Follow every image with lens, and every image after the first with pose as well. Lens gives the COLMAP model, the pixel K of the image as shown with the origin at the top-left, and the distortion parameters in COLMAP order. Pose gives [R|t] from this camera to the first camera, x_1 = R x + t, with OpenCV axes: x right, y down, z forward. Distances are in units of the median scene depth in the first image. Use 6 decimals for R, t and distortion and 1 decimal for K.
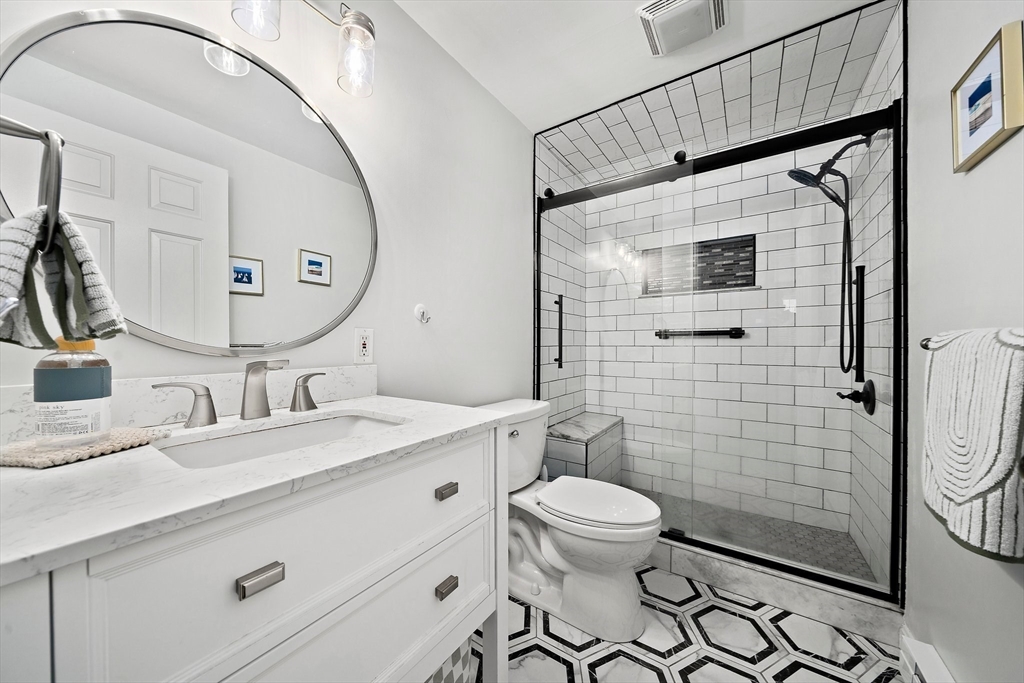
lens RADIAL K [[351.4, 0, 505.1], [0, 351.4, 339.8], [0, 0, 1]] dist [-0.010865, 0.000068]
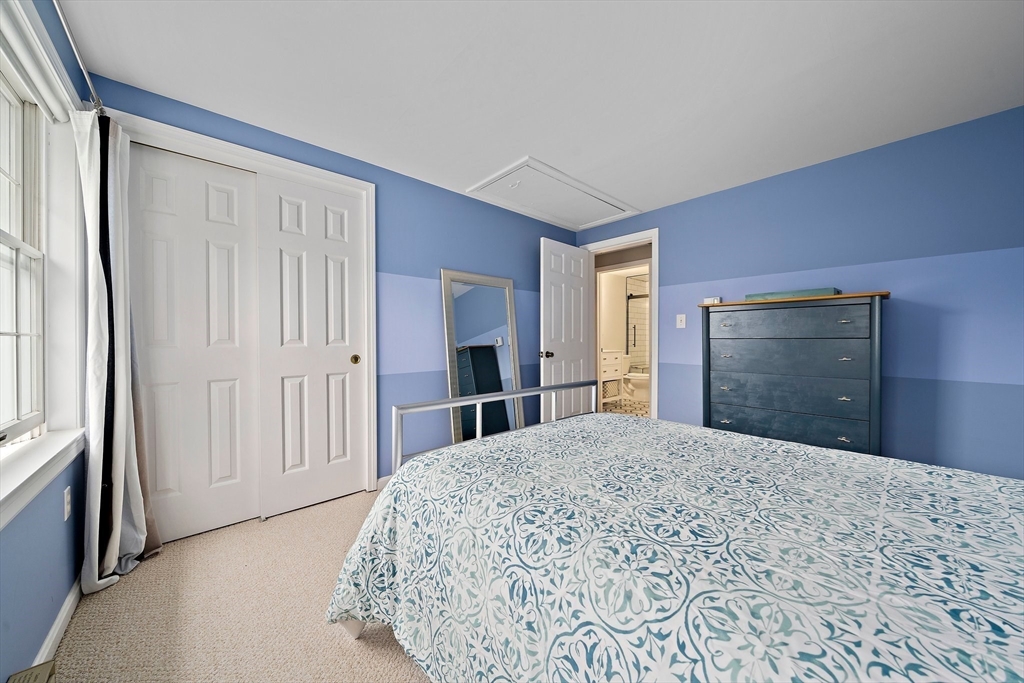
lens RADIAL K [[351.4, 0, 511.2], [0, 351.4, 340.7], [0, 0, 1]] dist [-0.010865, 0.000068]
pose [[0.974776, 0.001369, -0.223183, -0.234013], [-0.000101, 0.999984, 0.005693, 0.002897], [0.223187, -0.005527, 0.974760, -2.438341]]
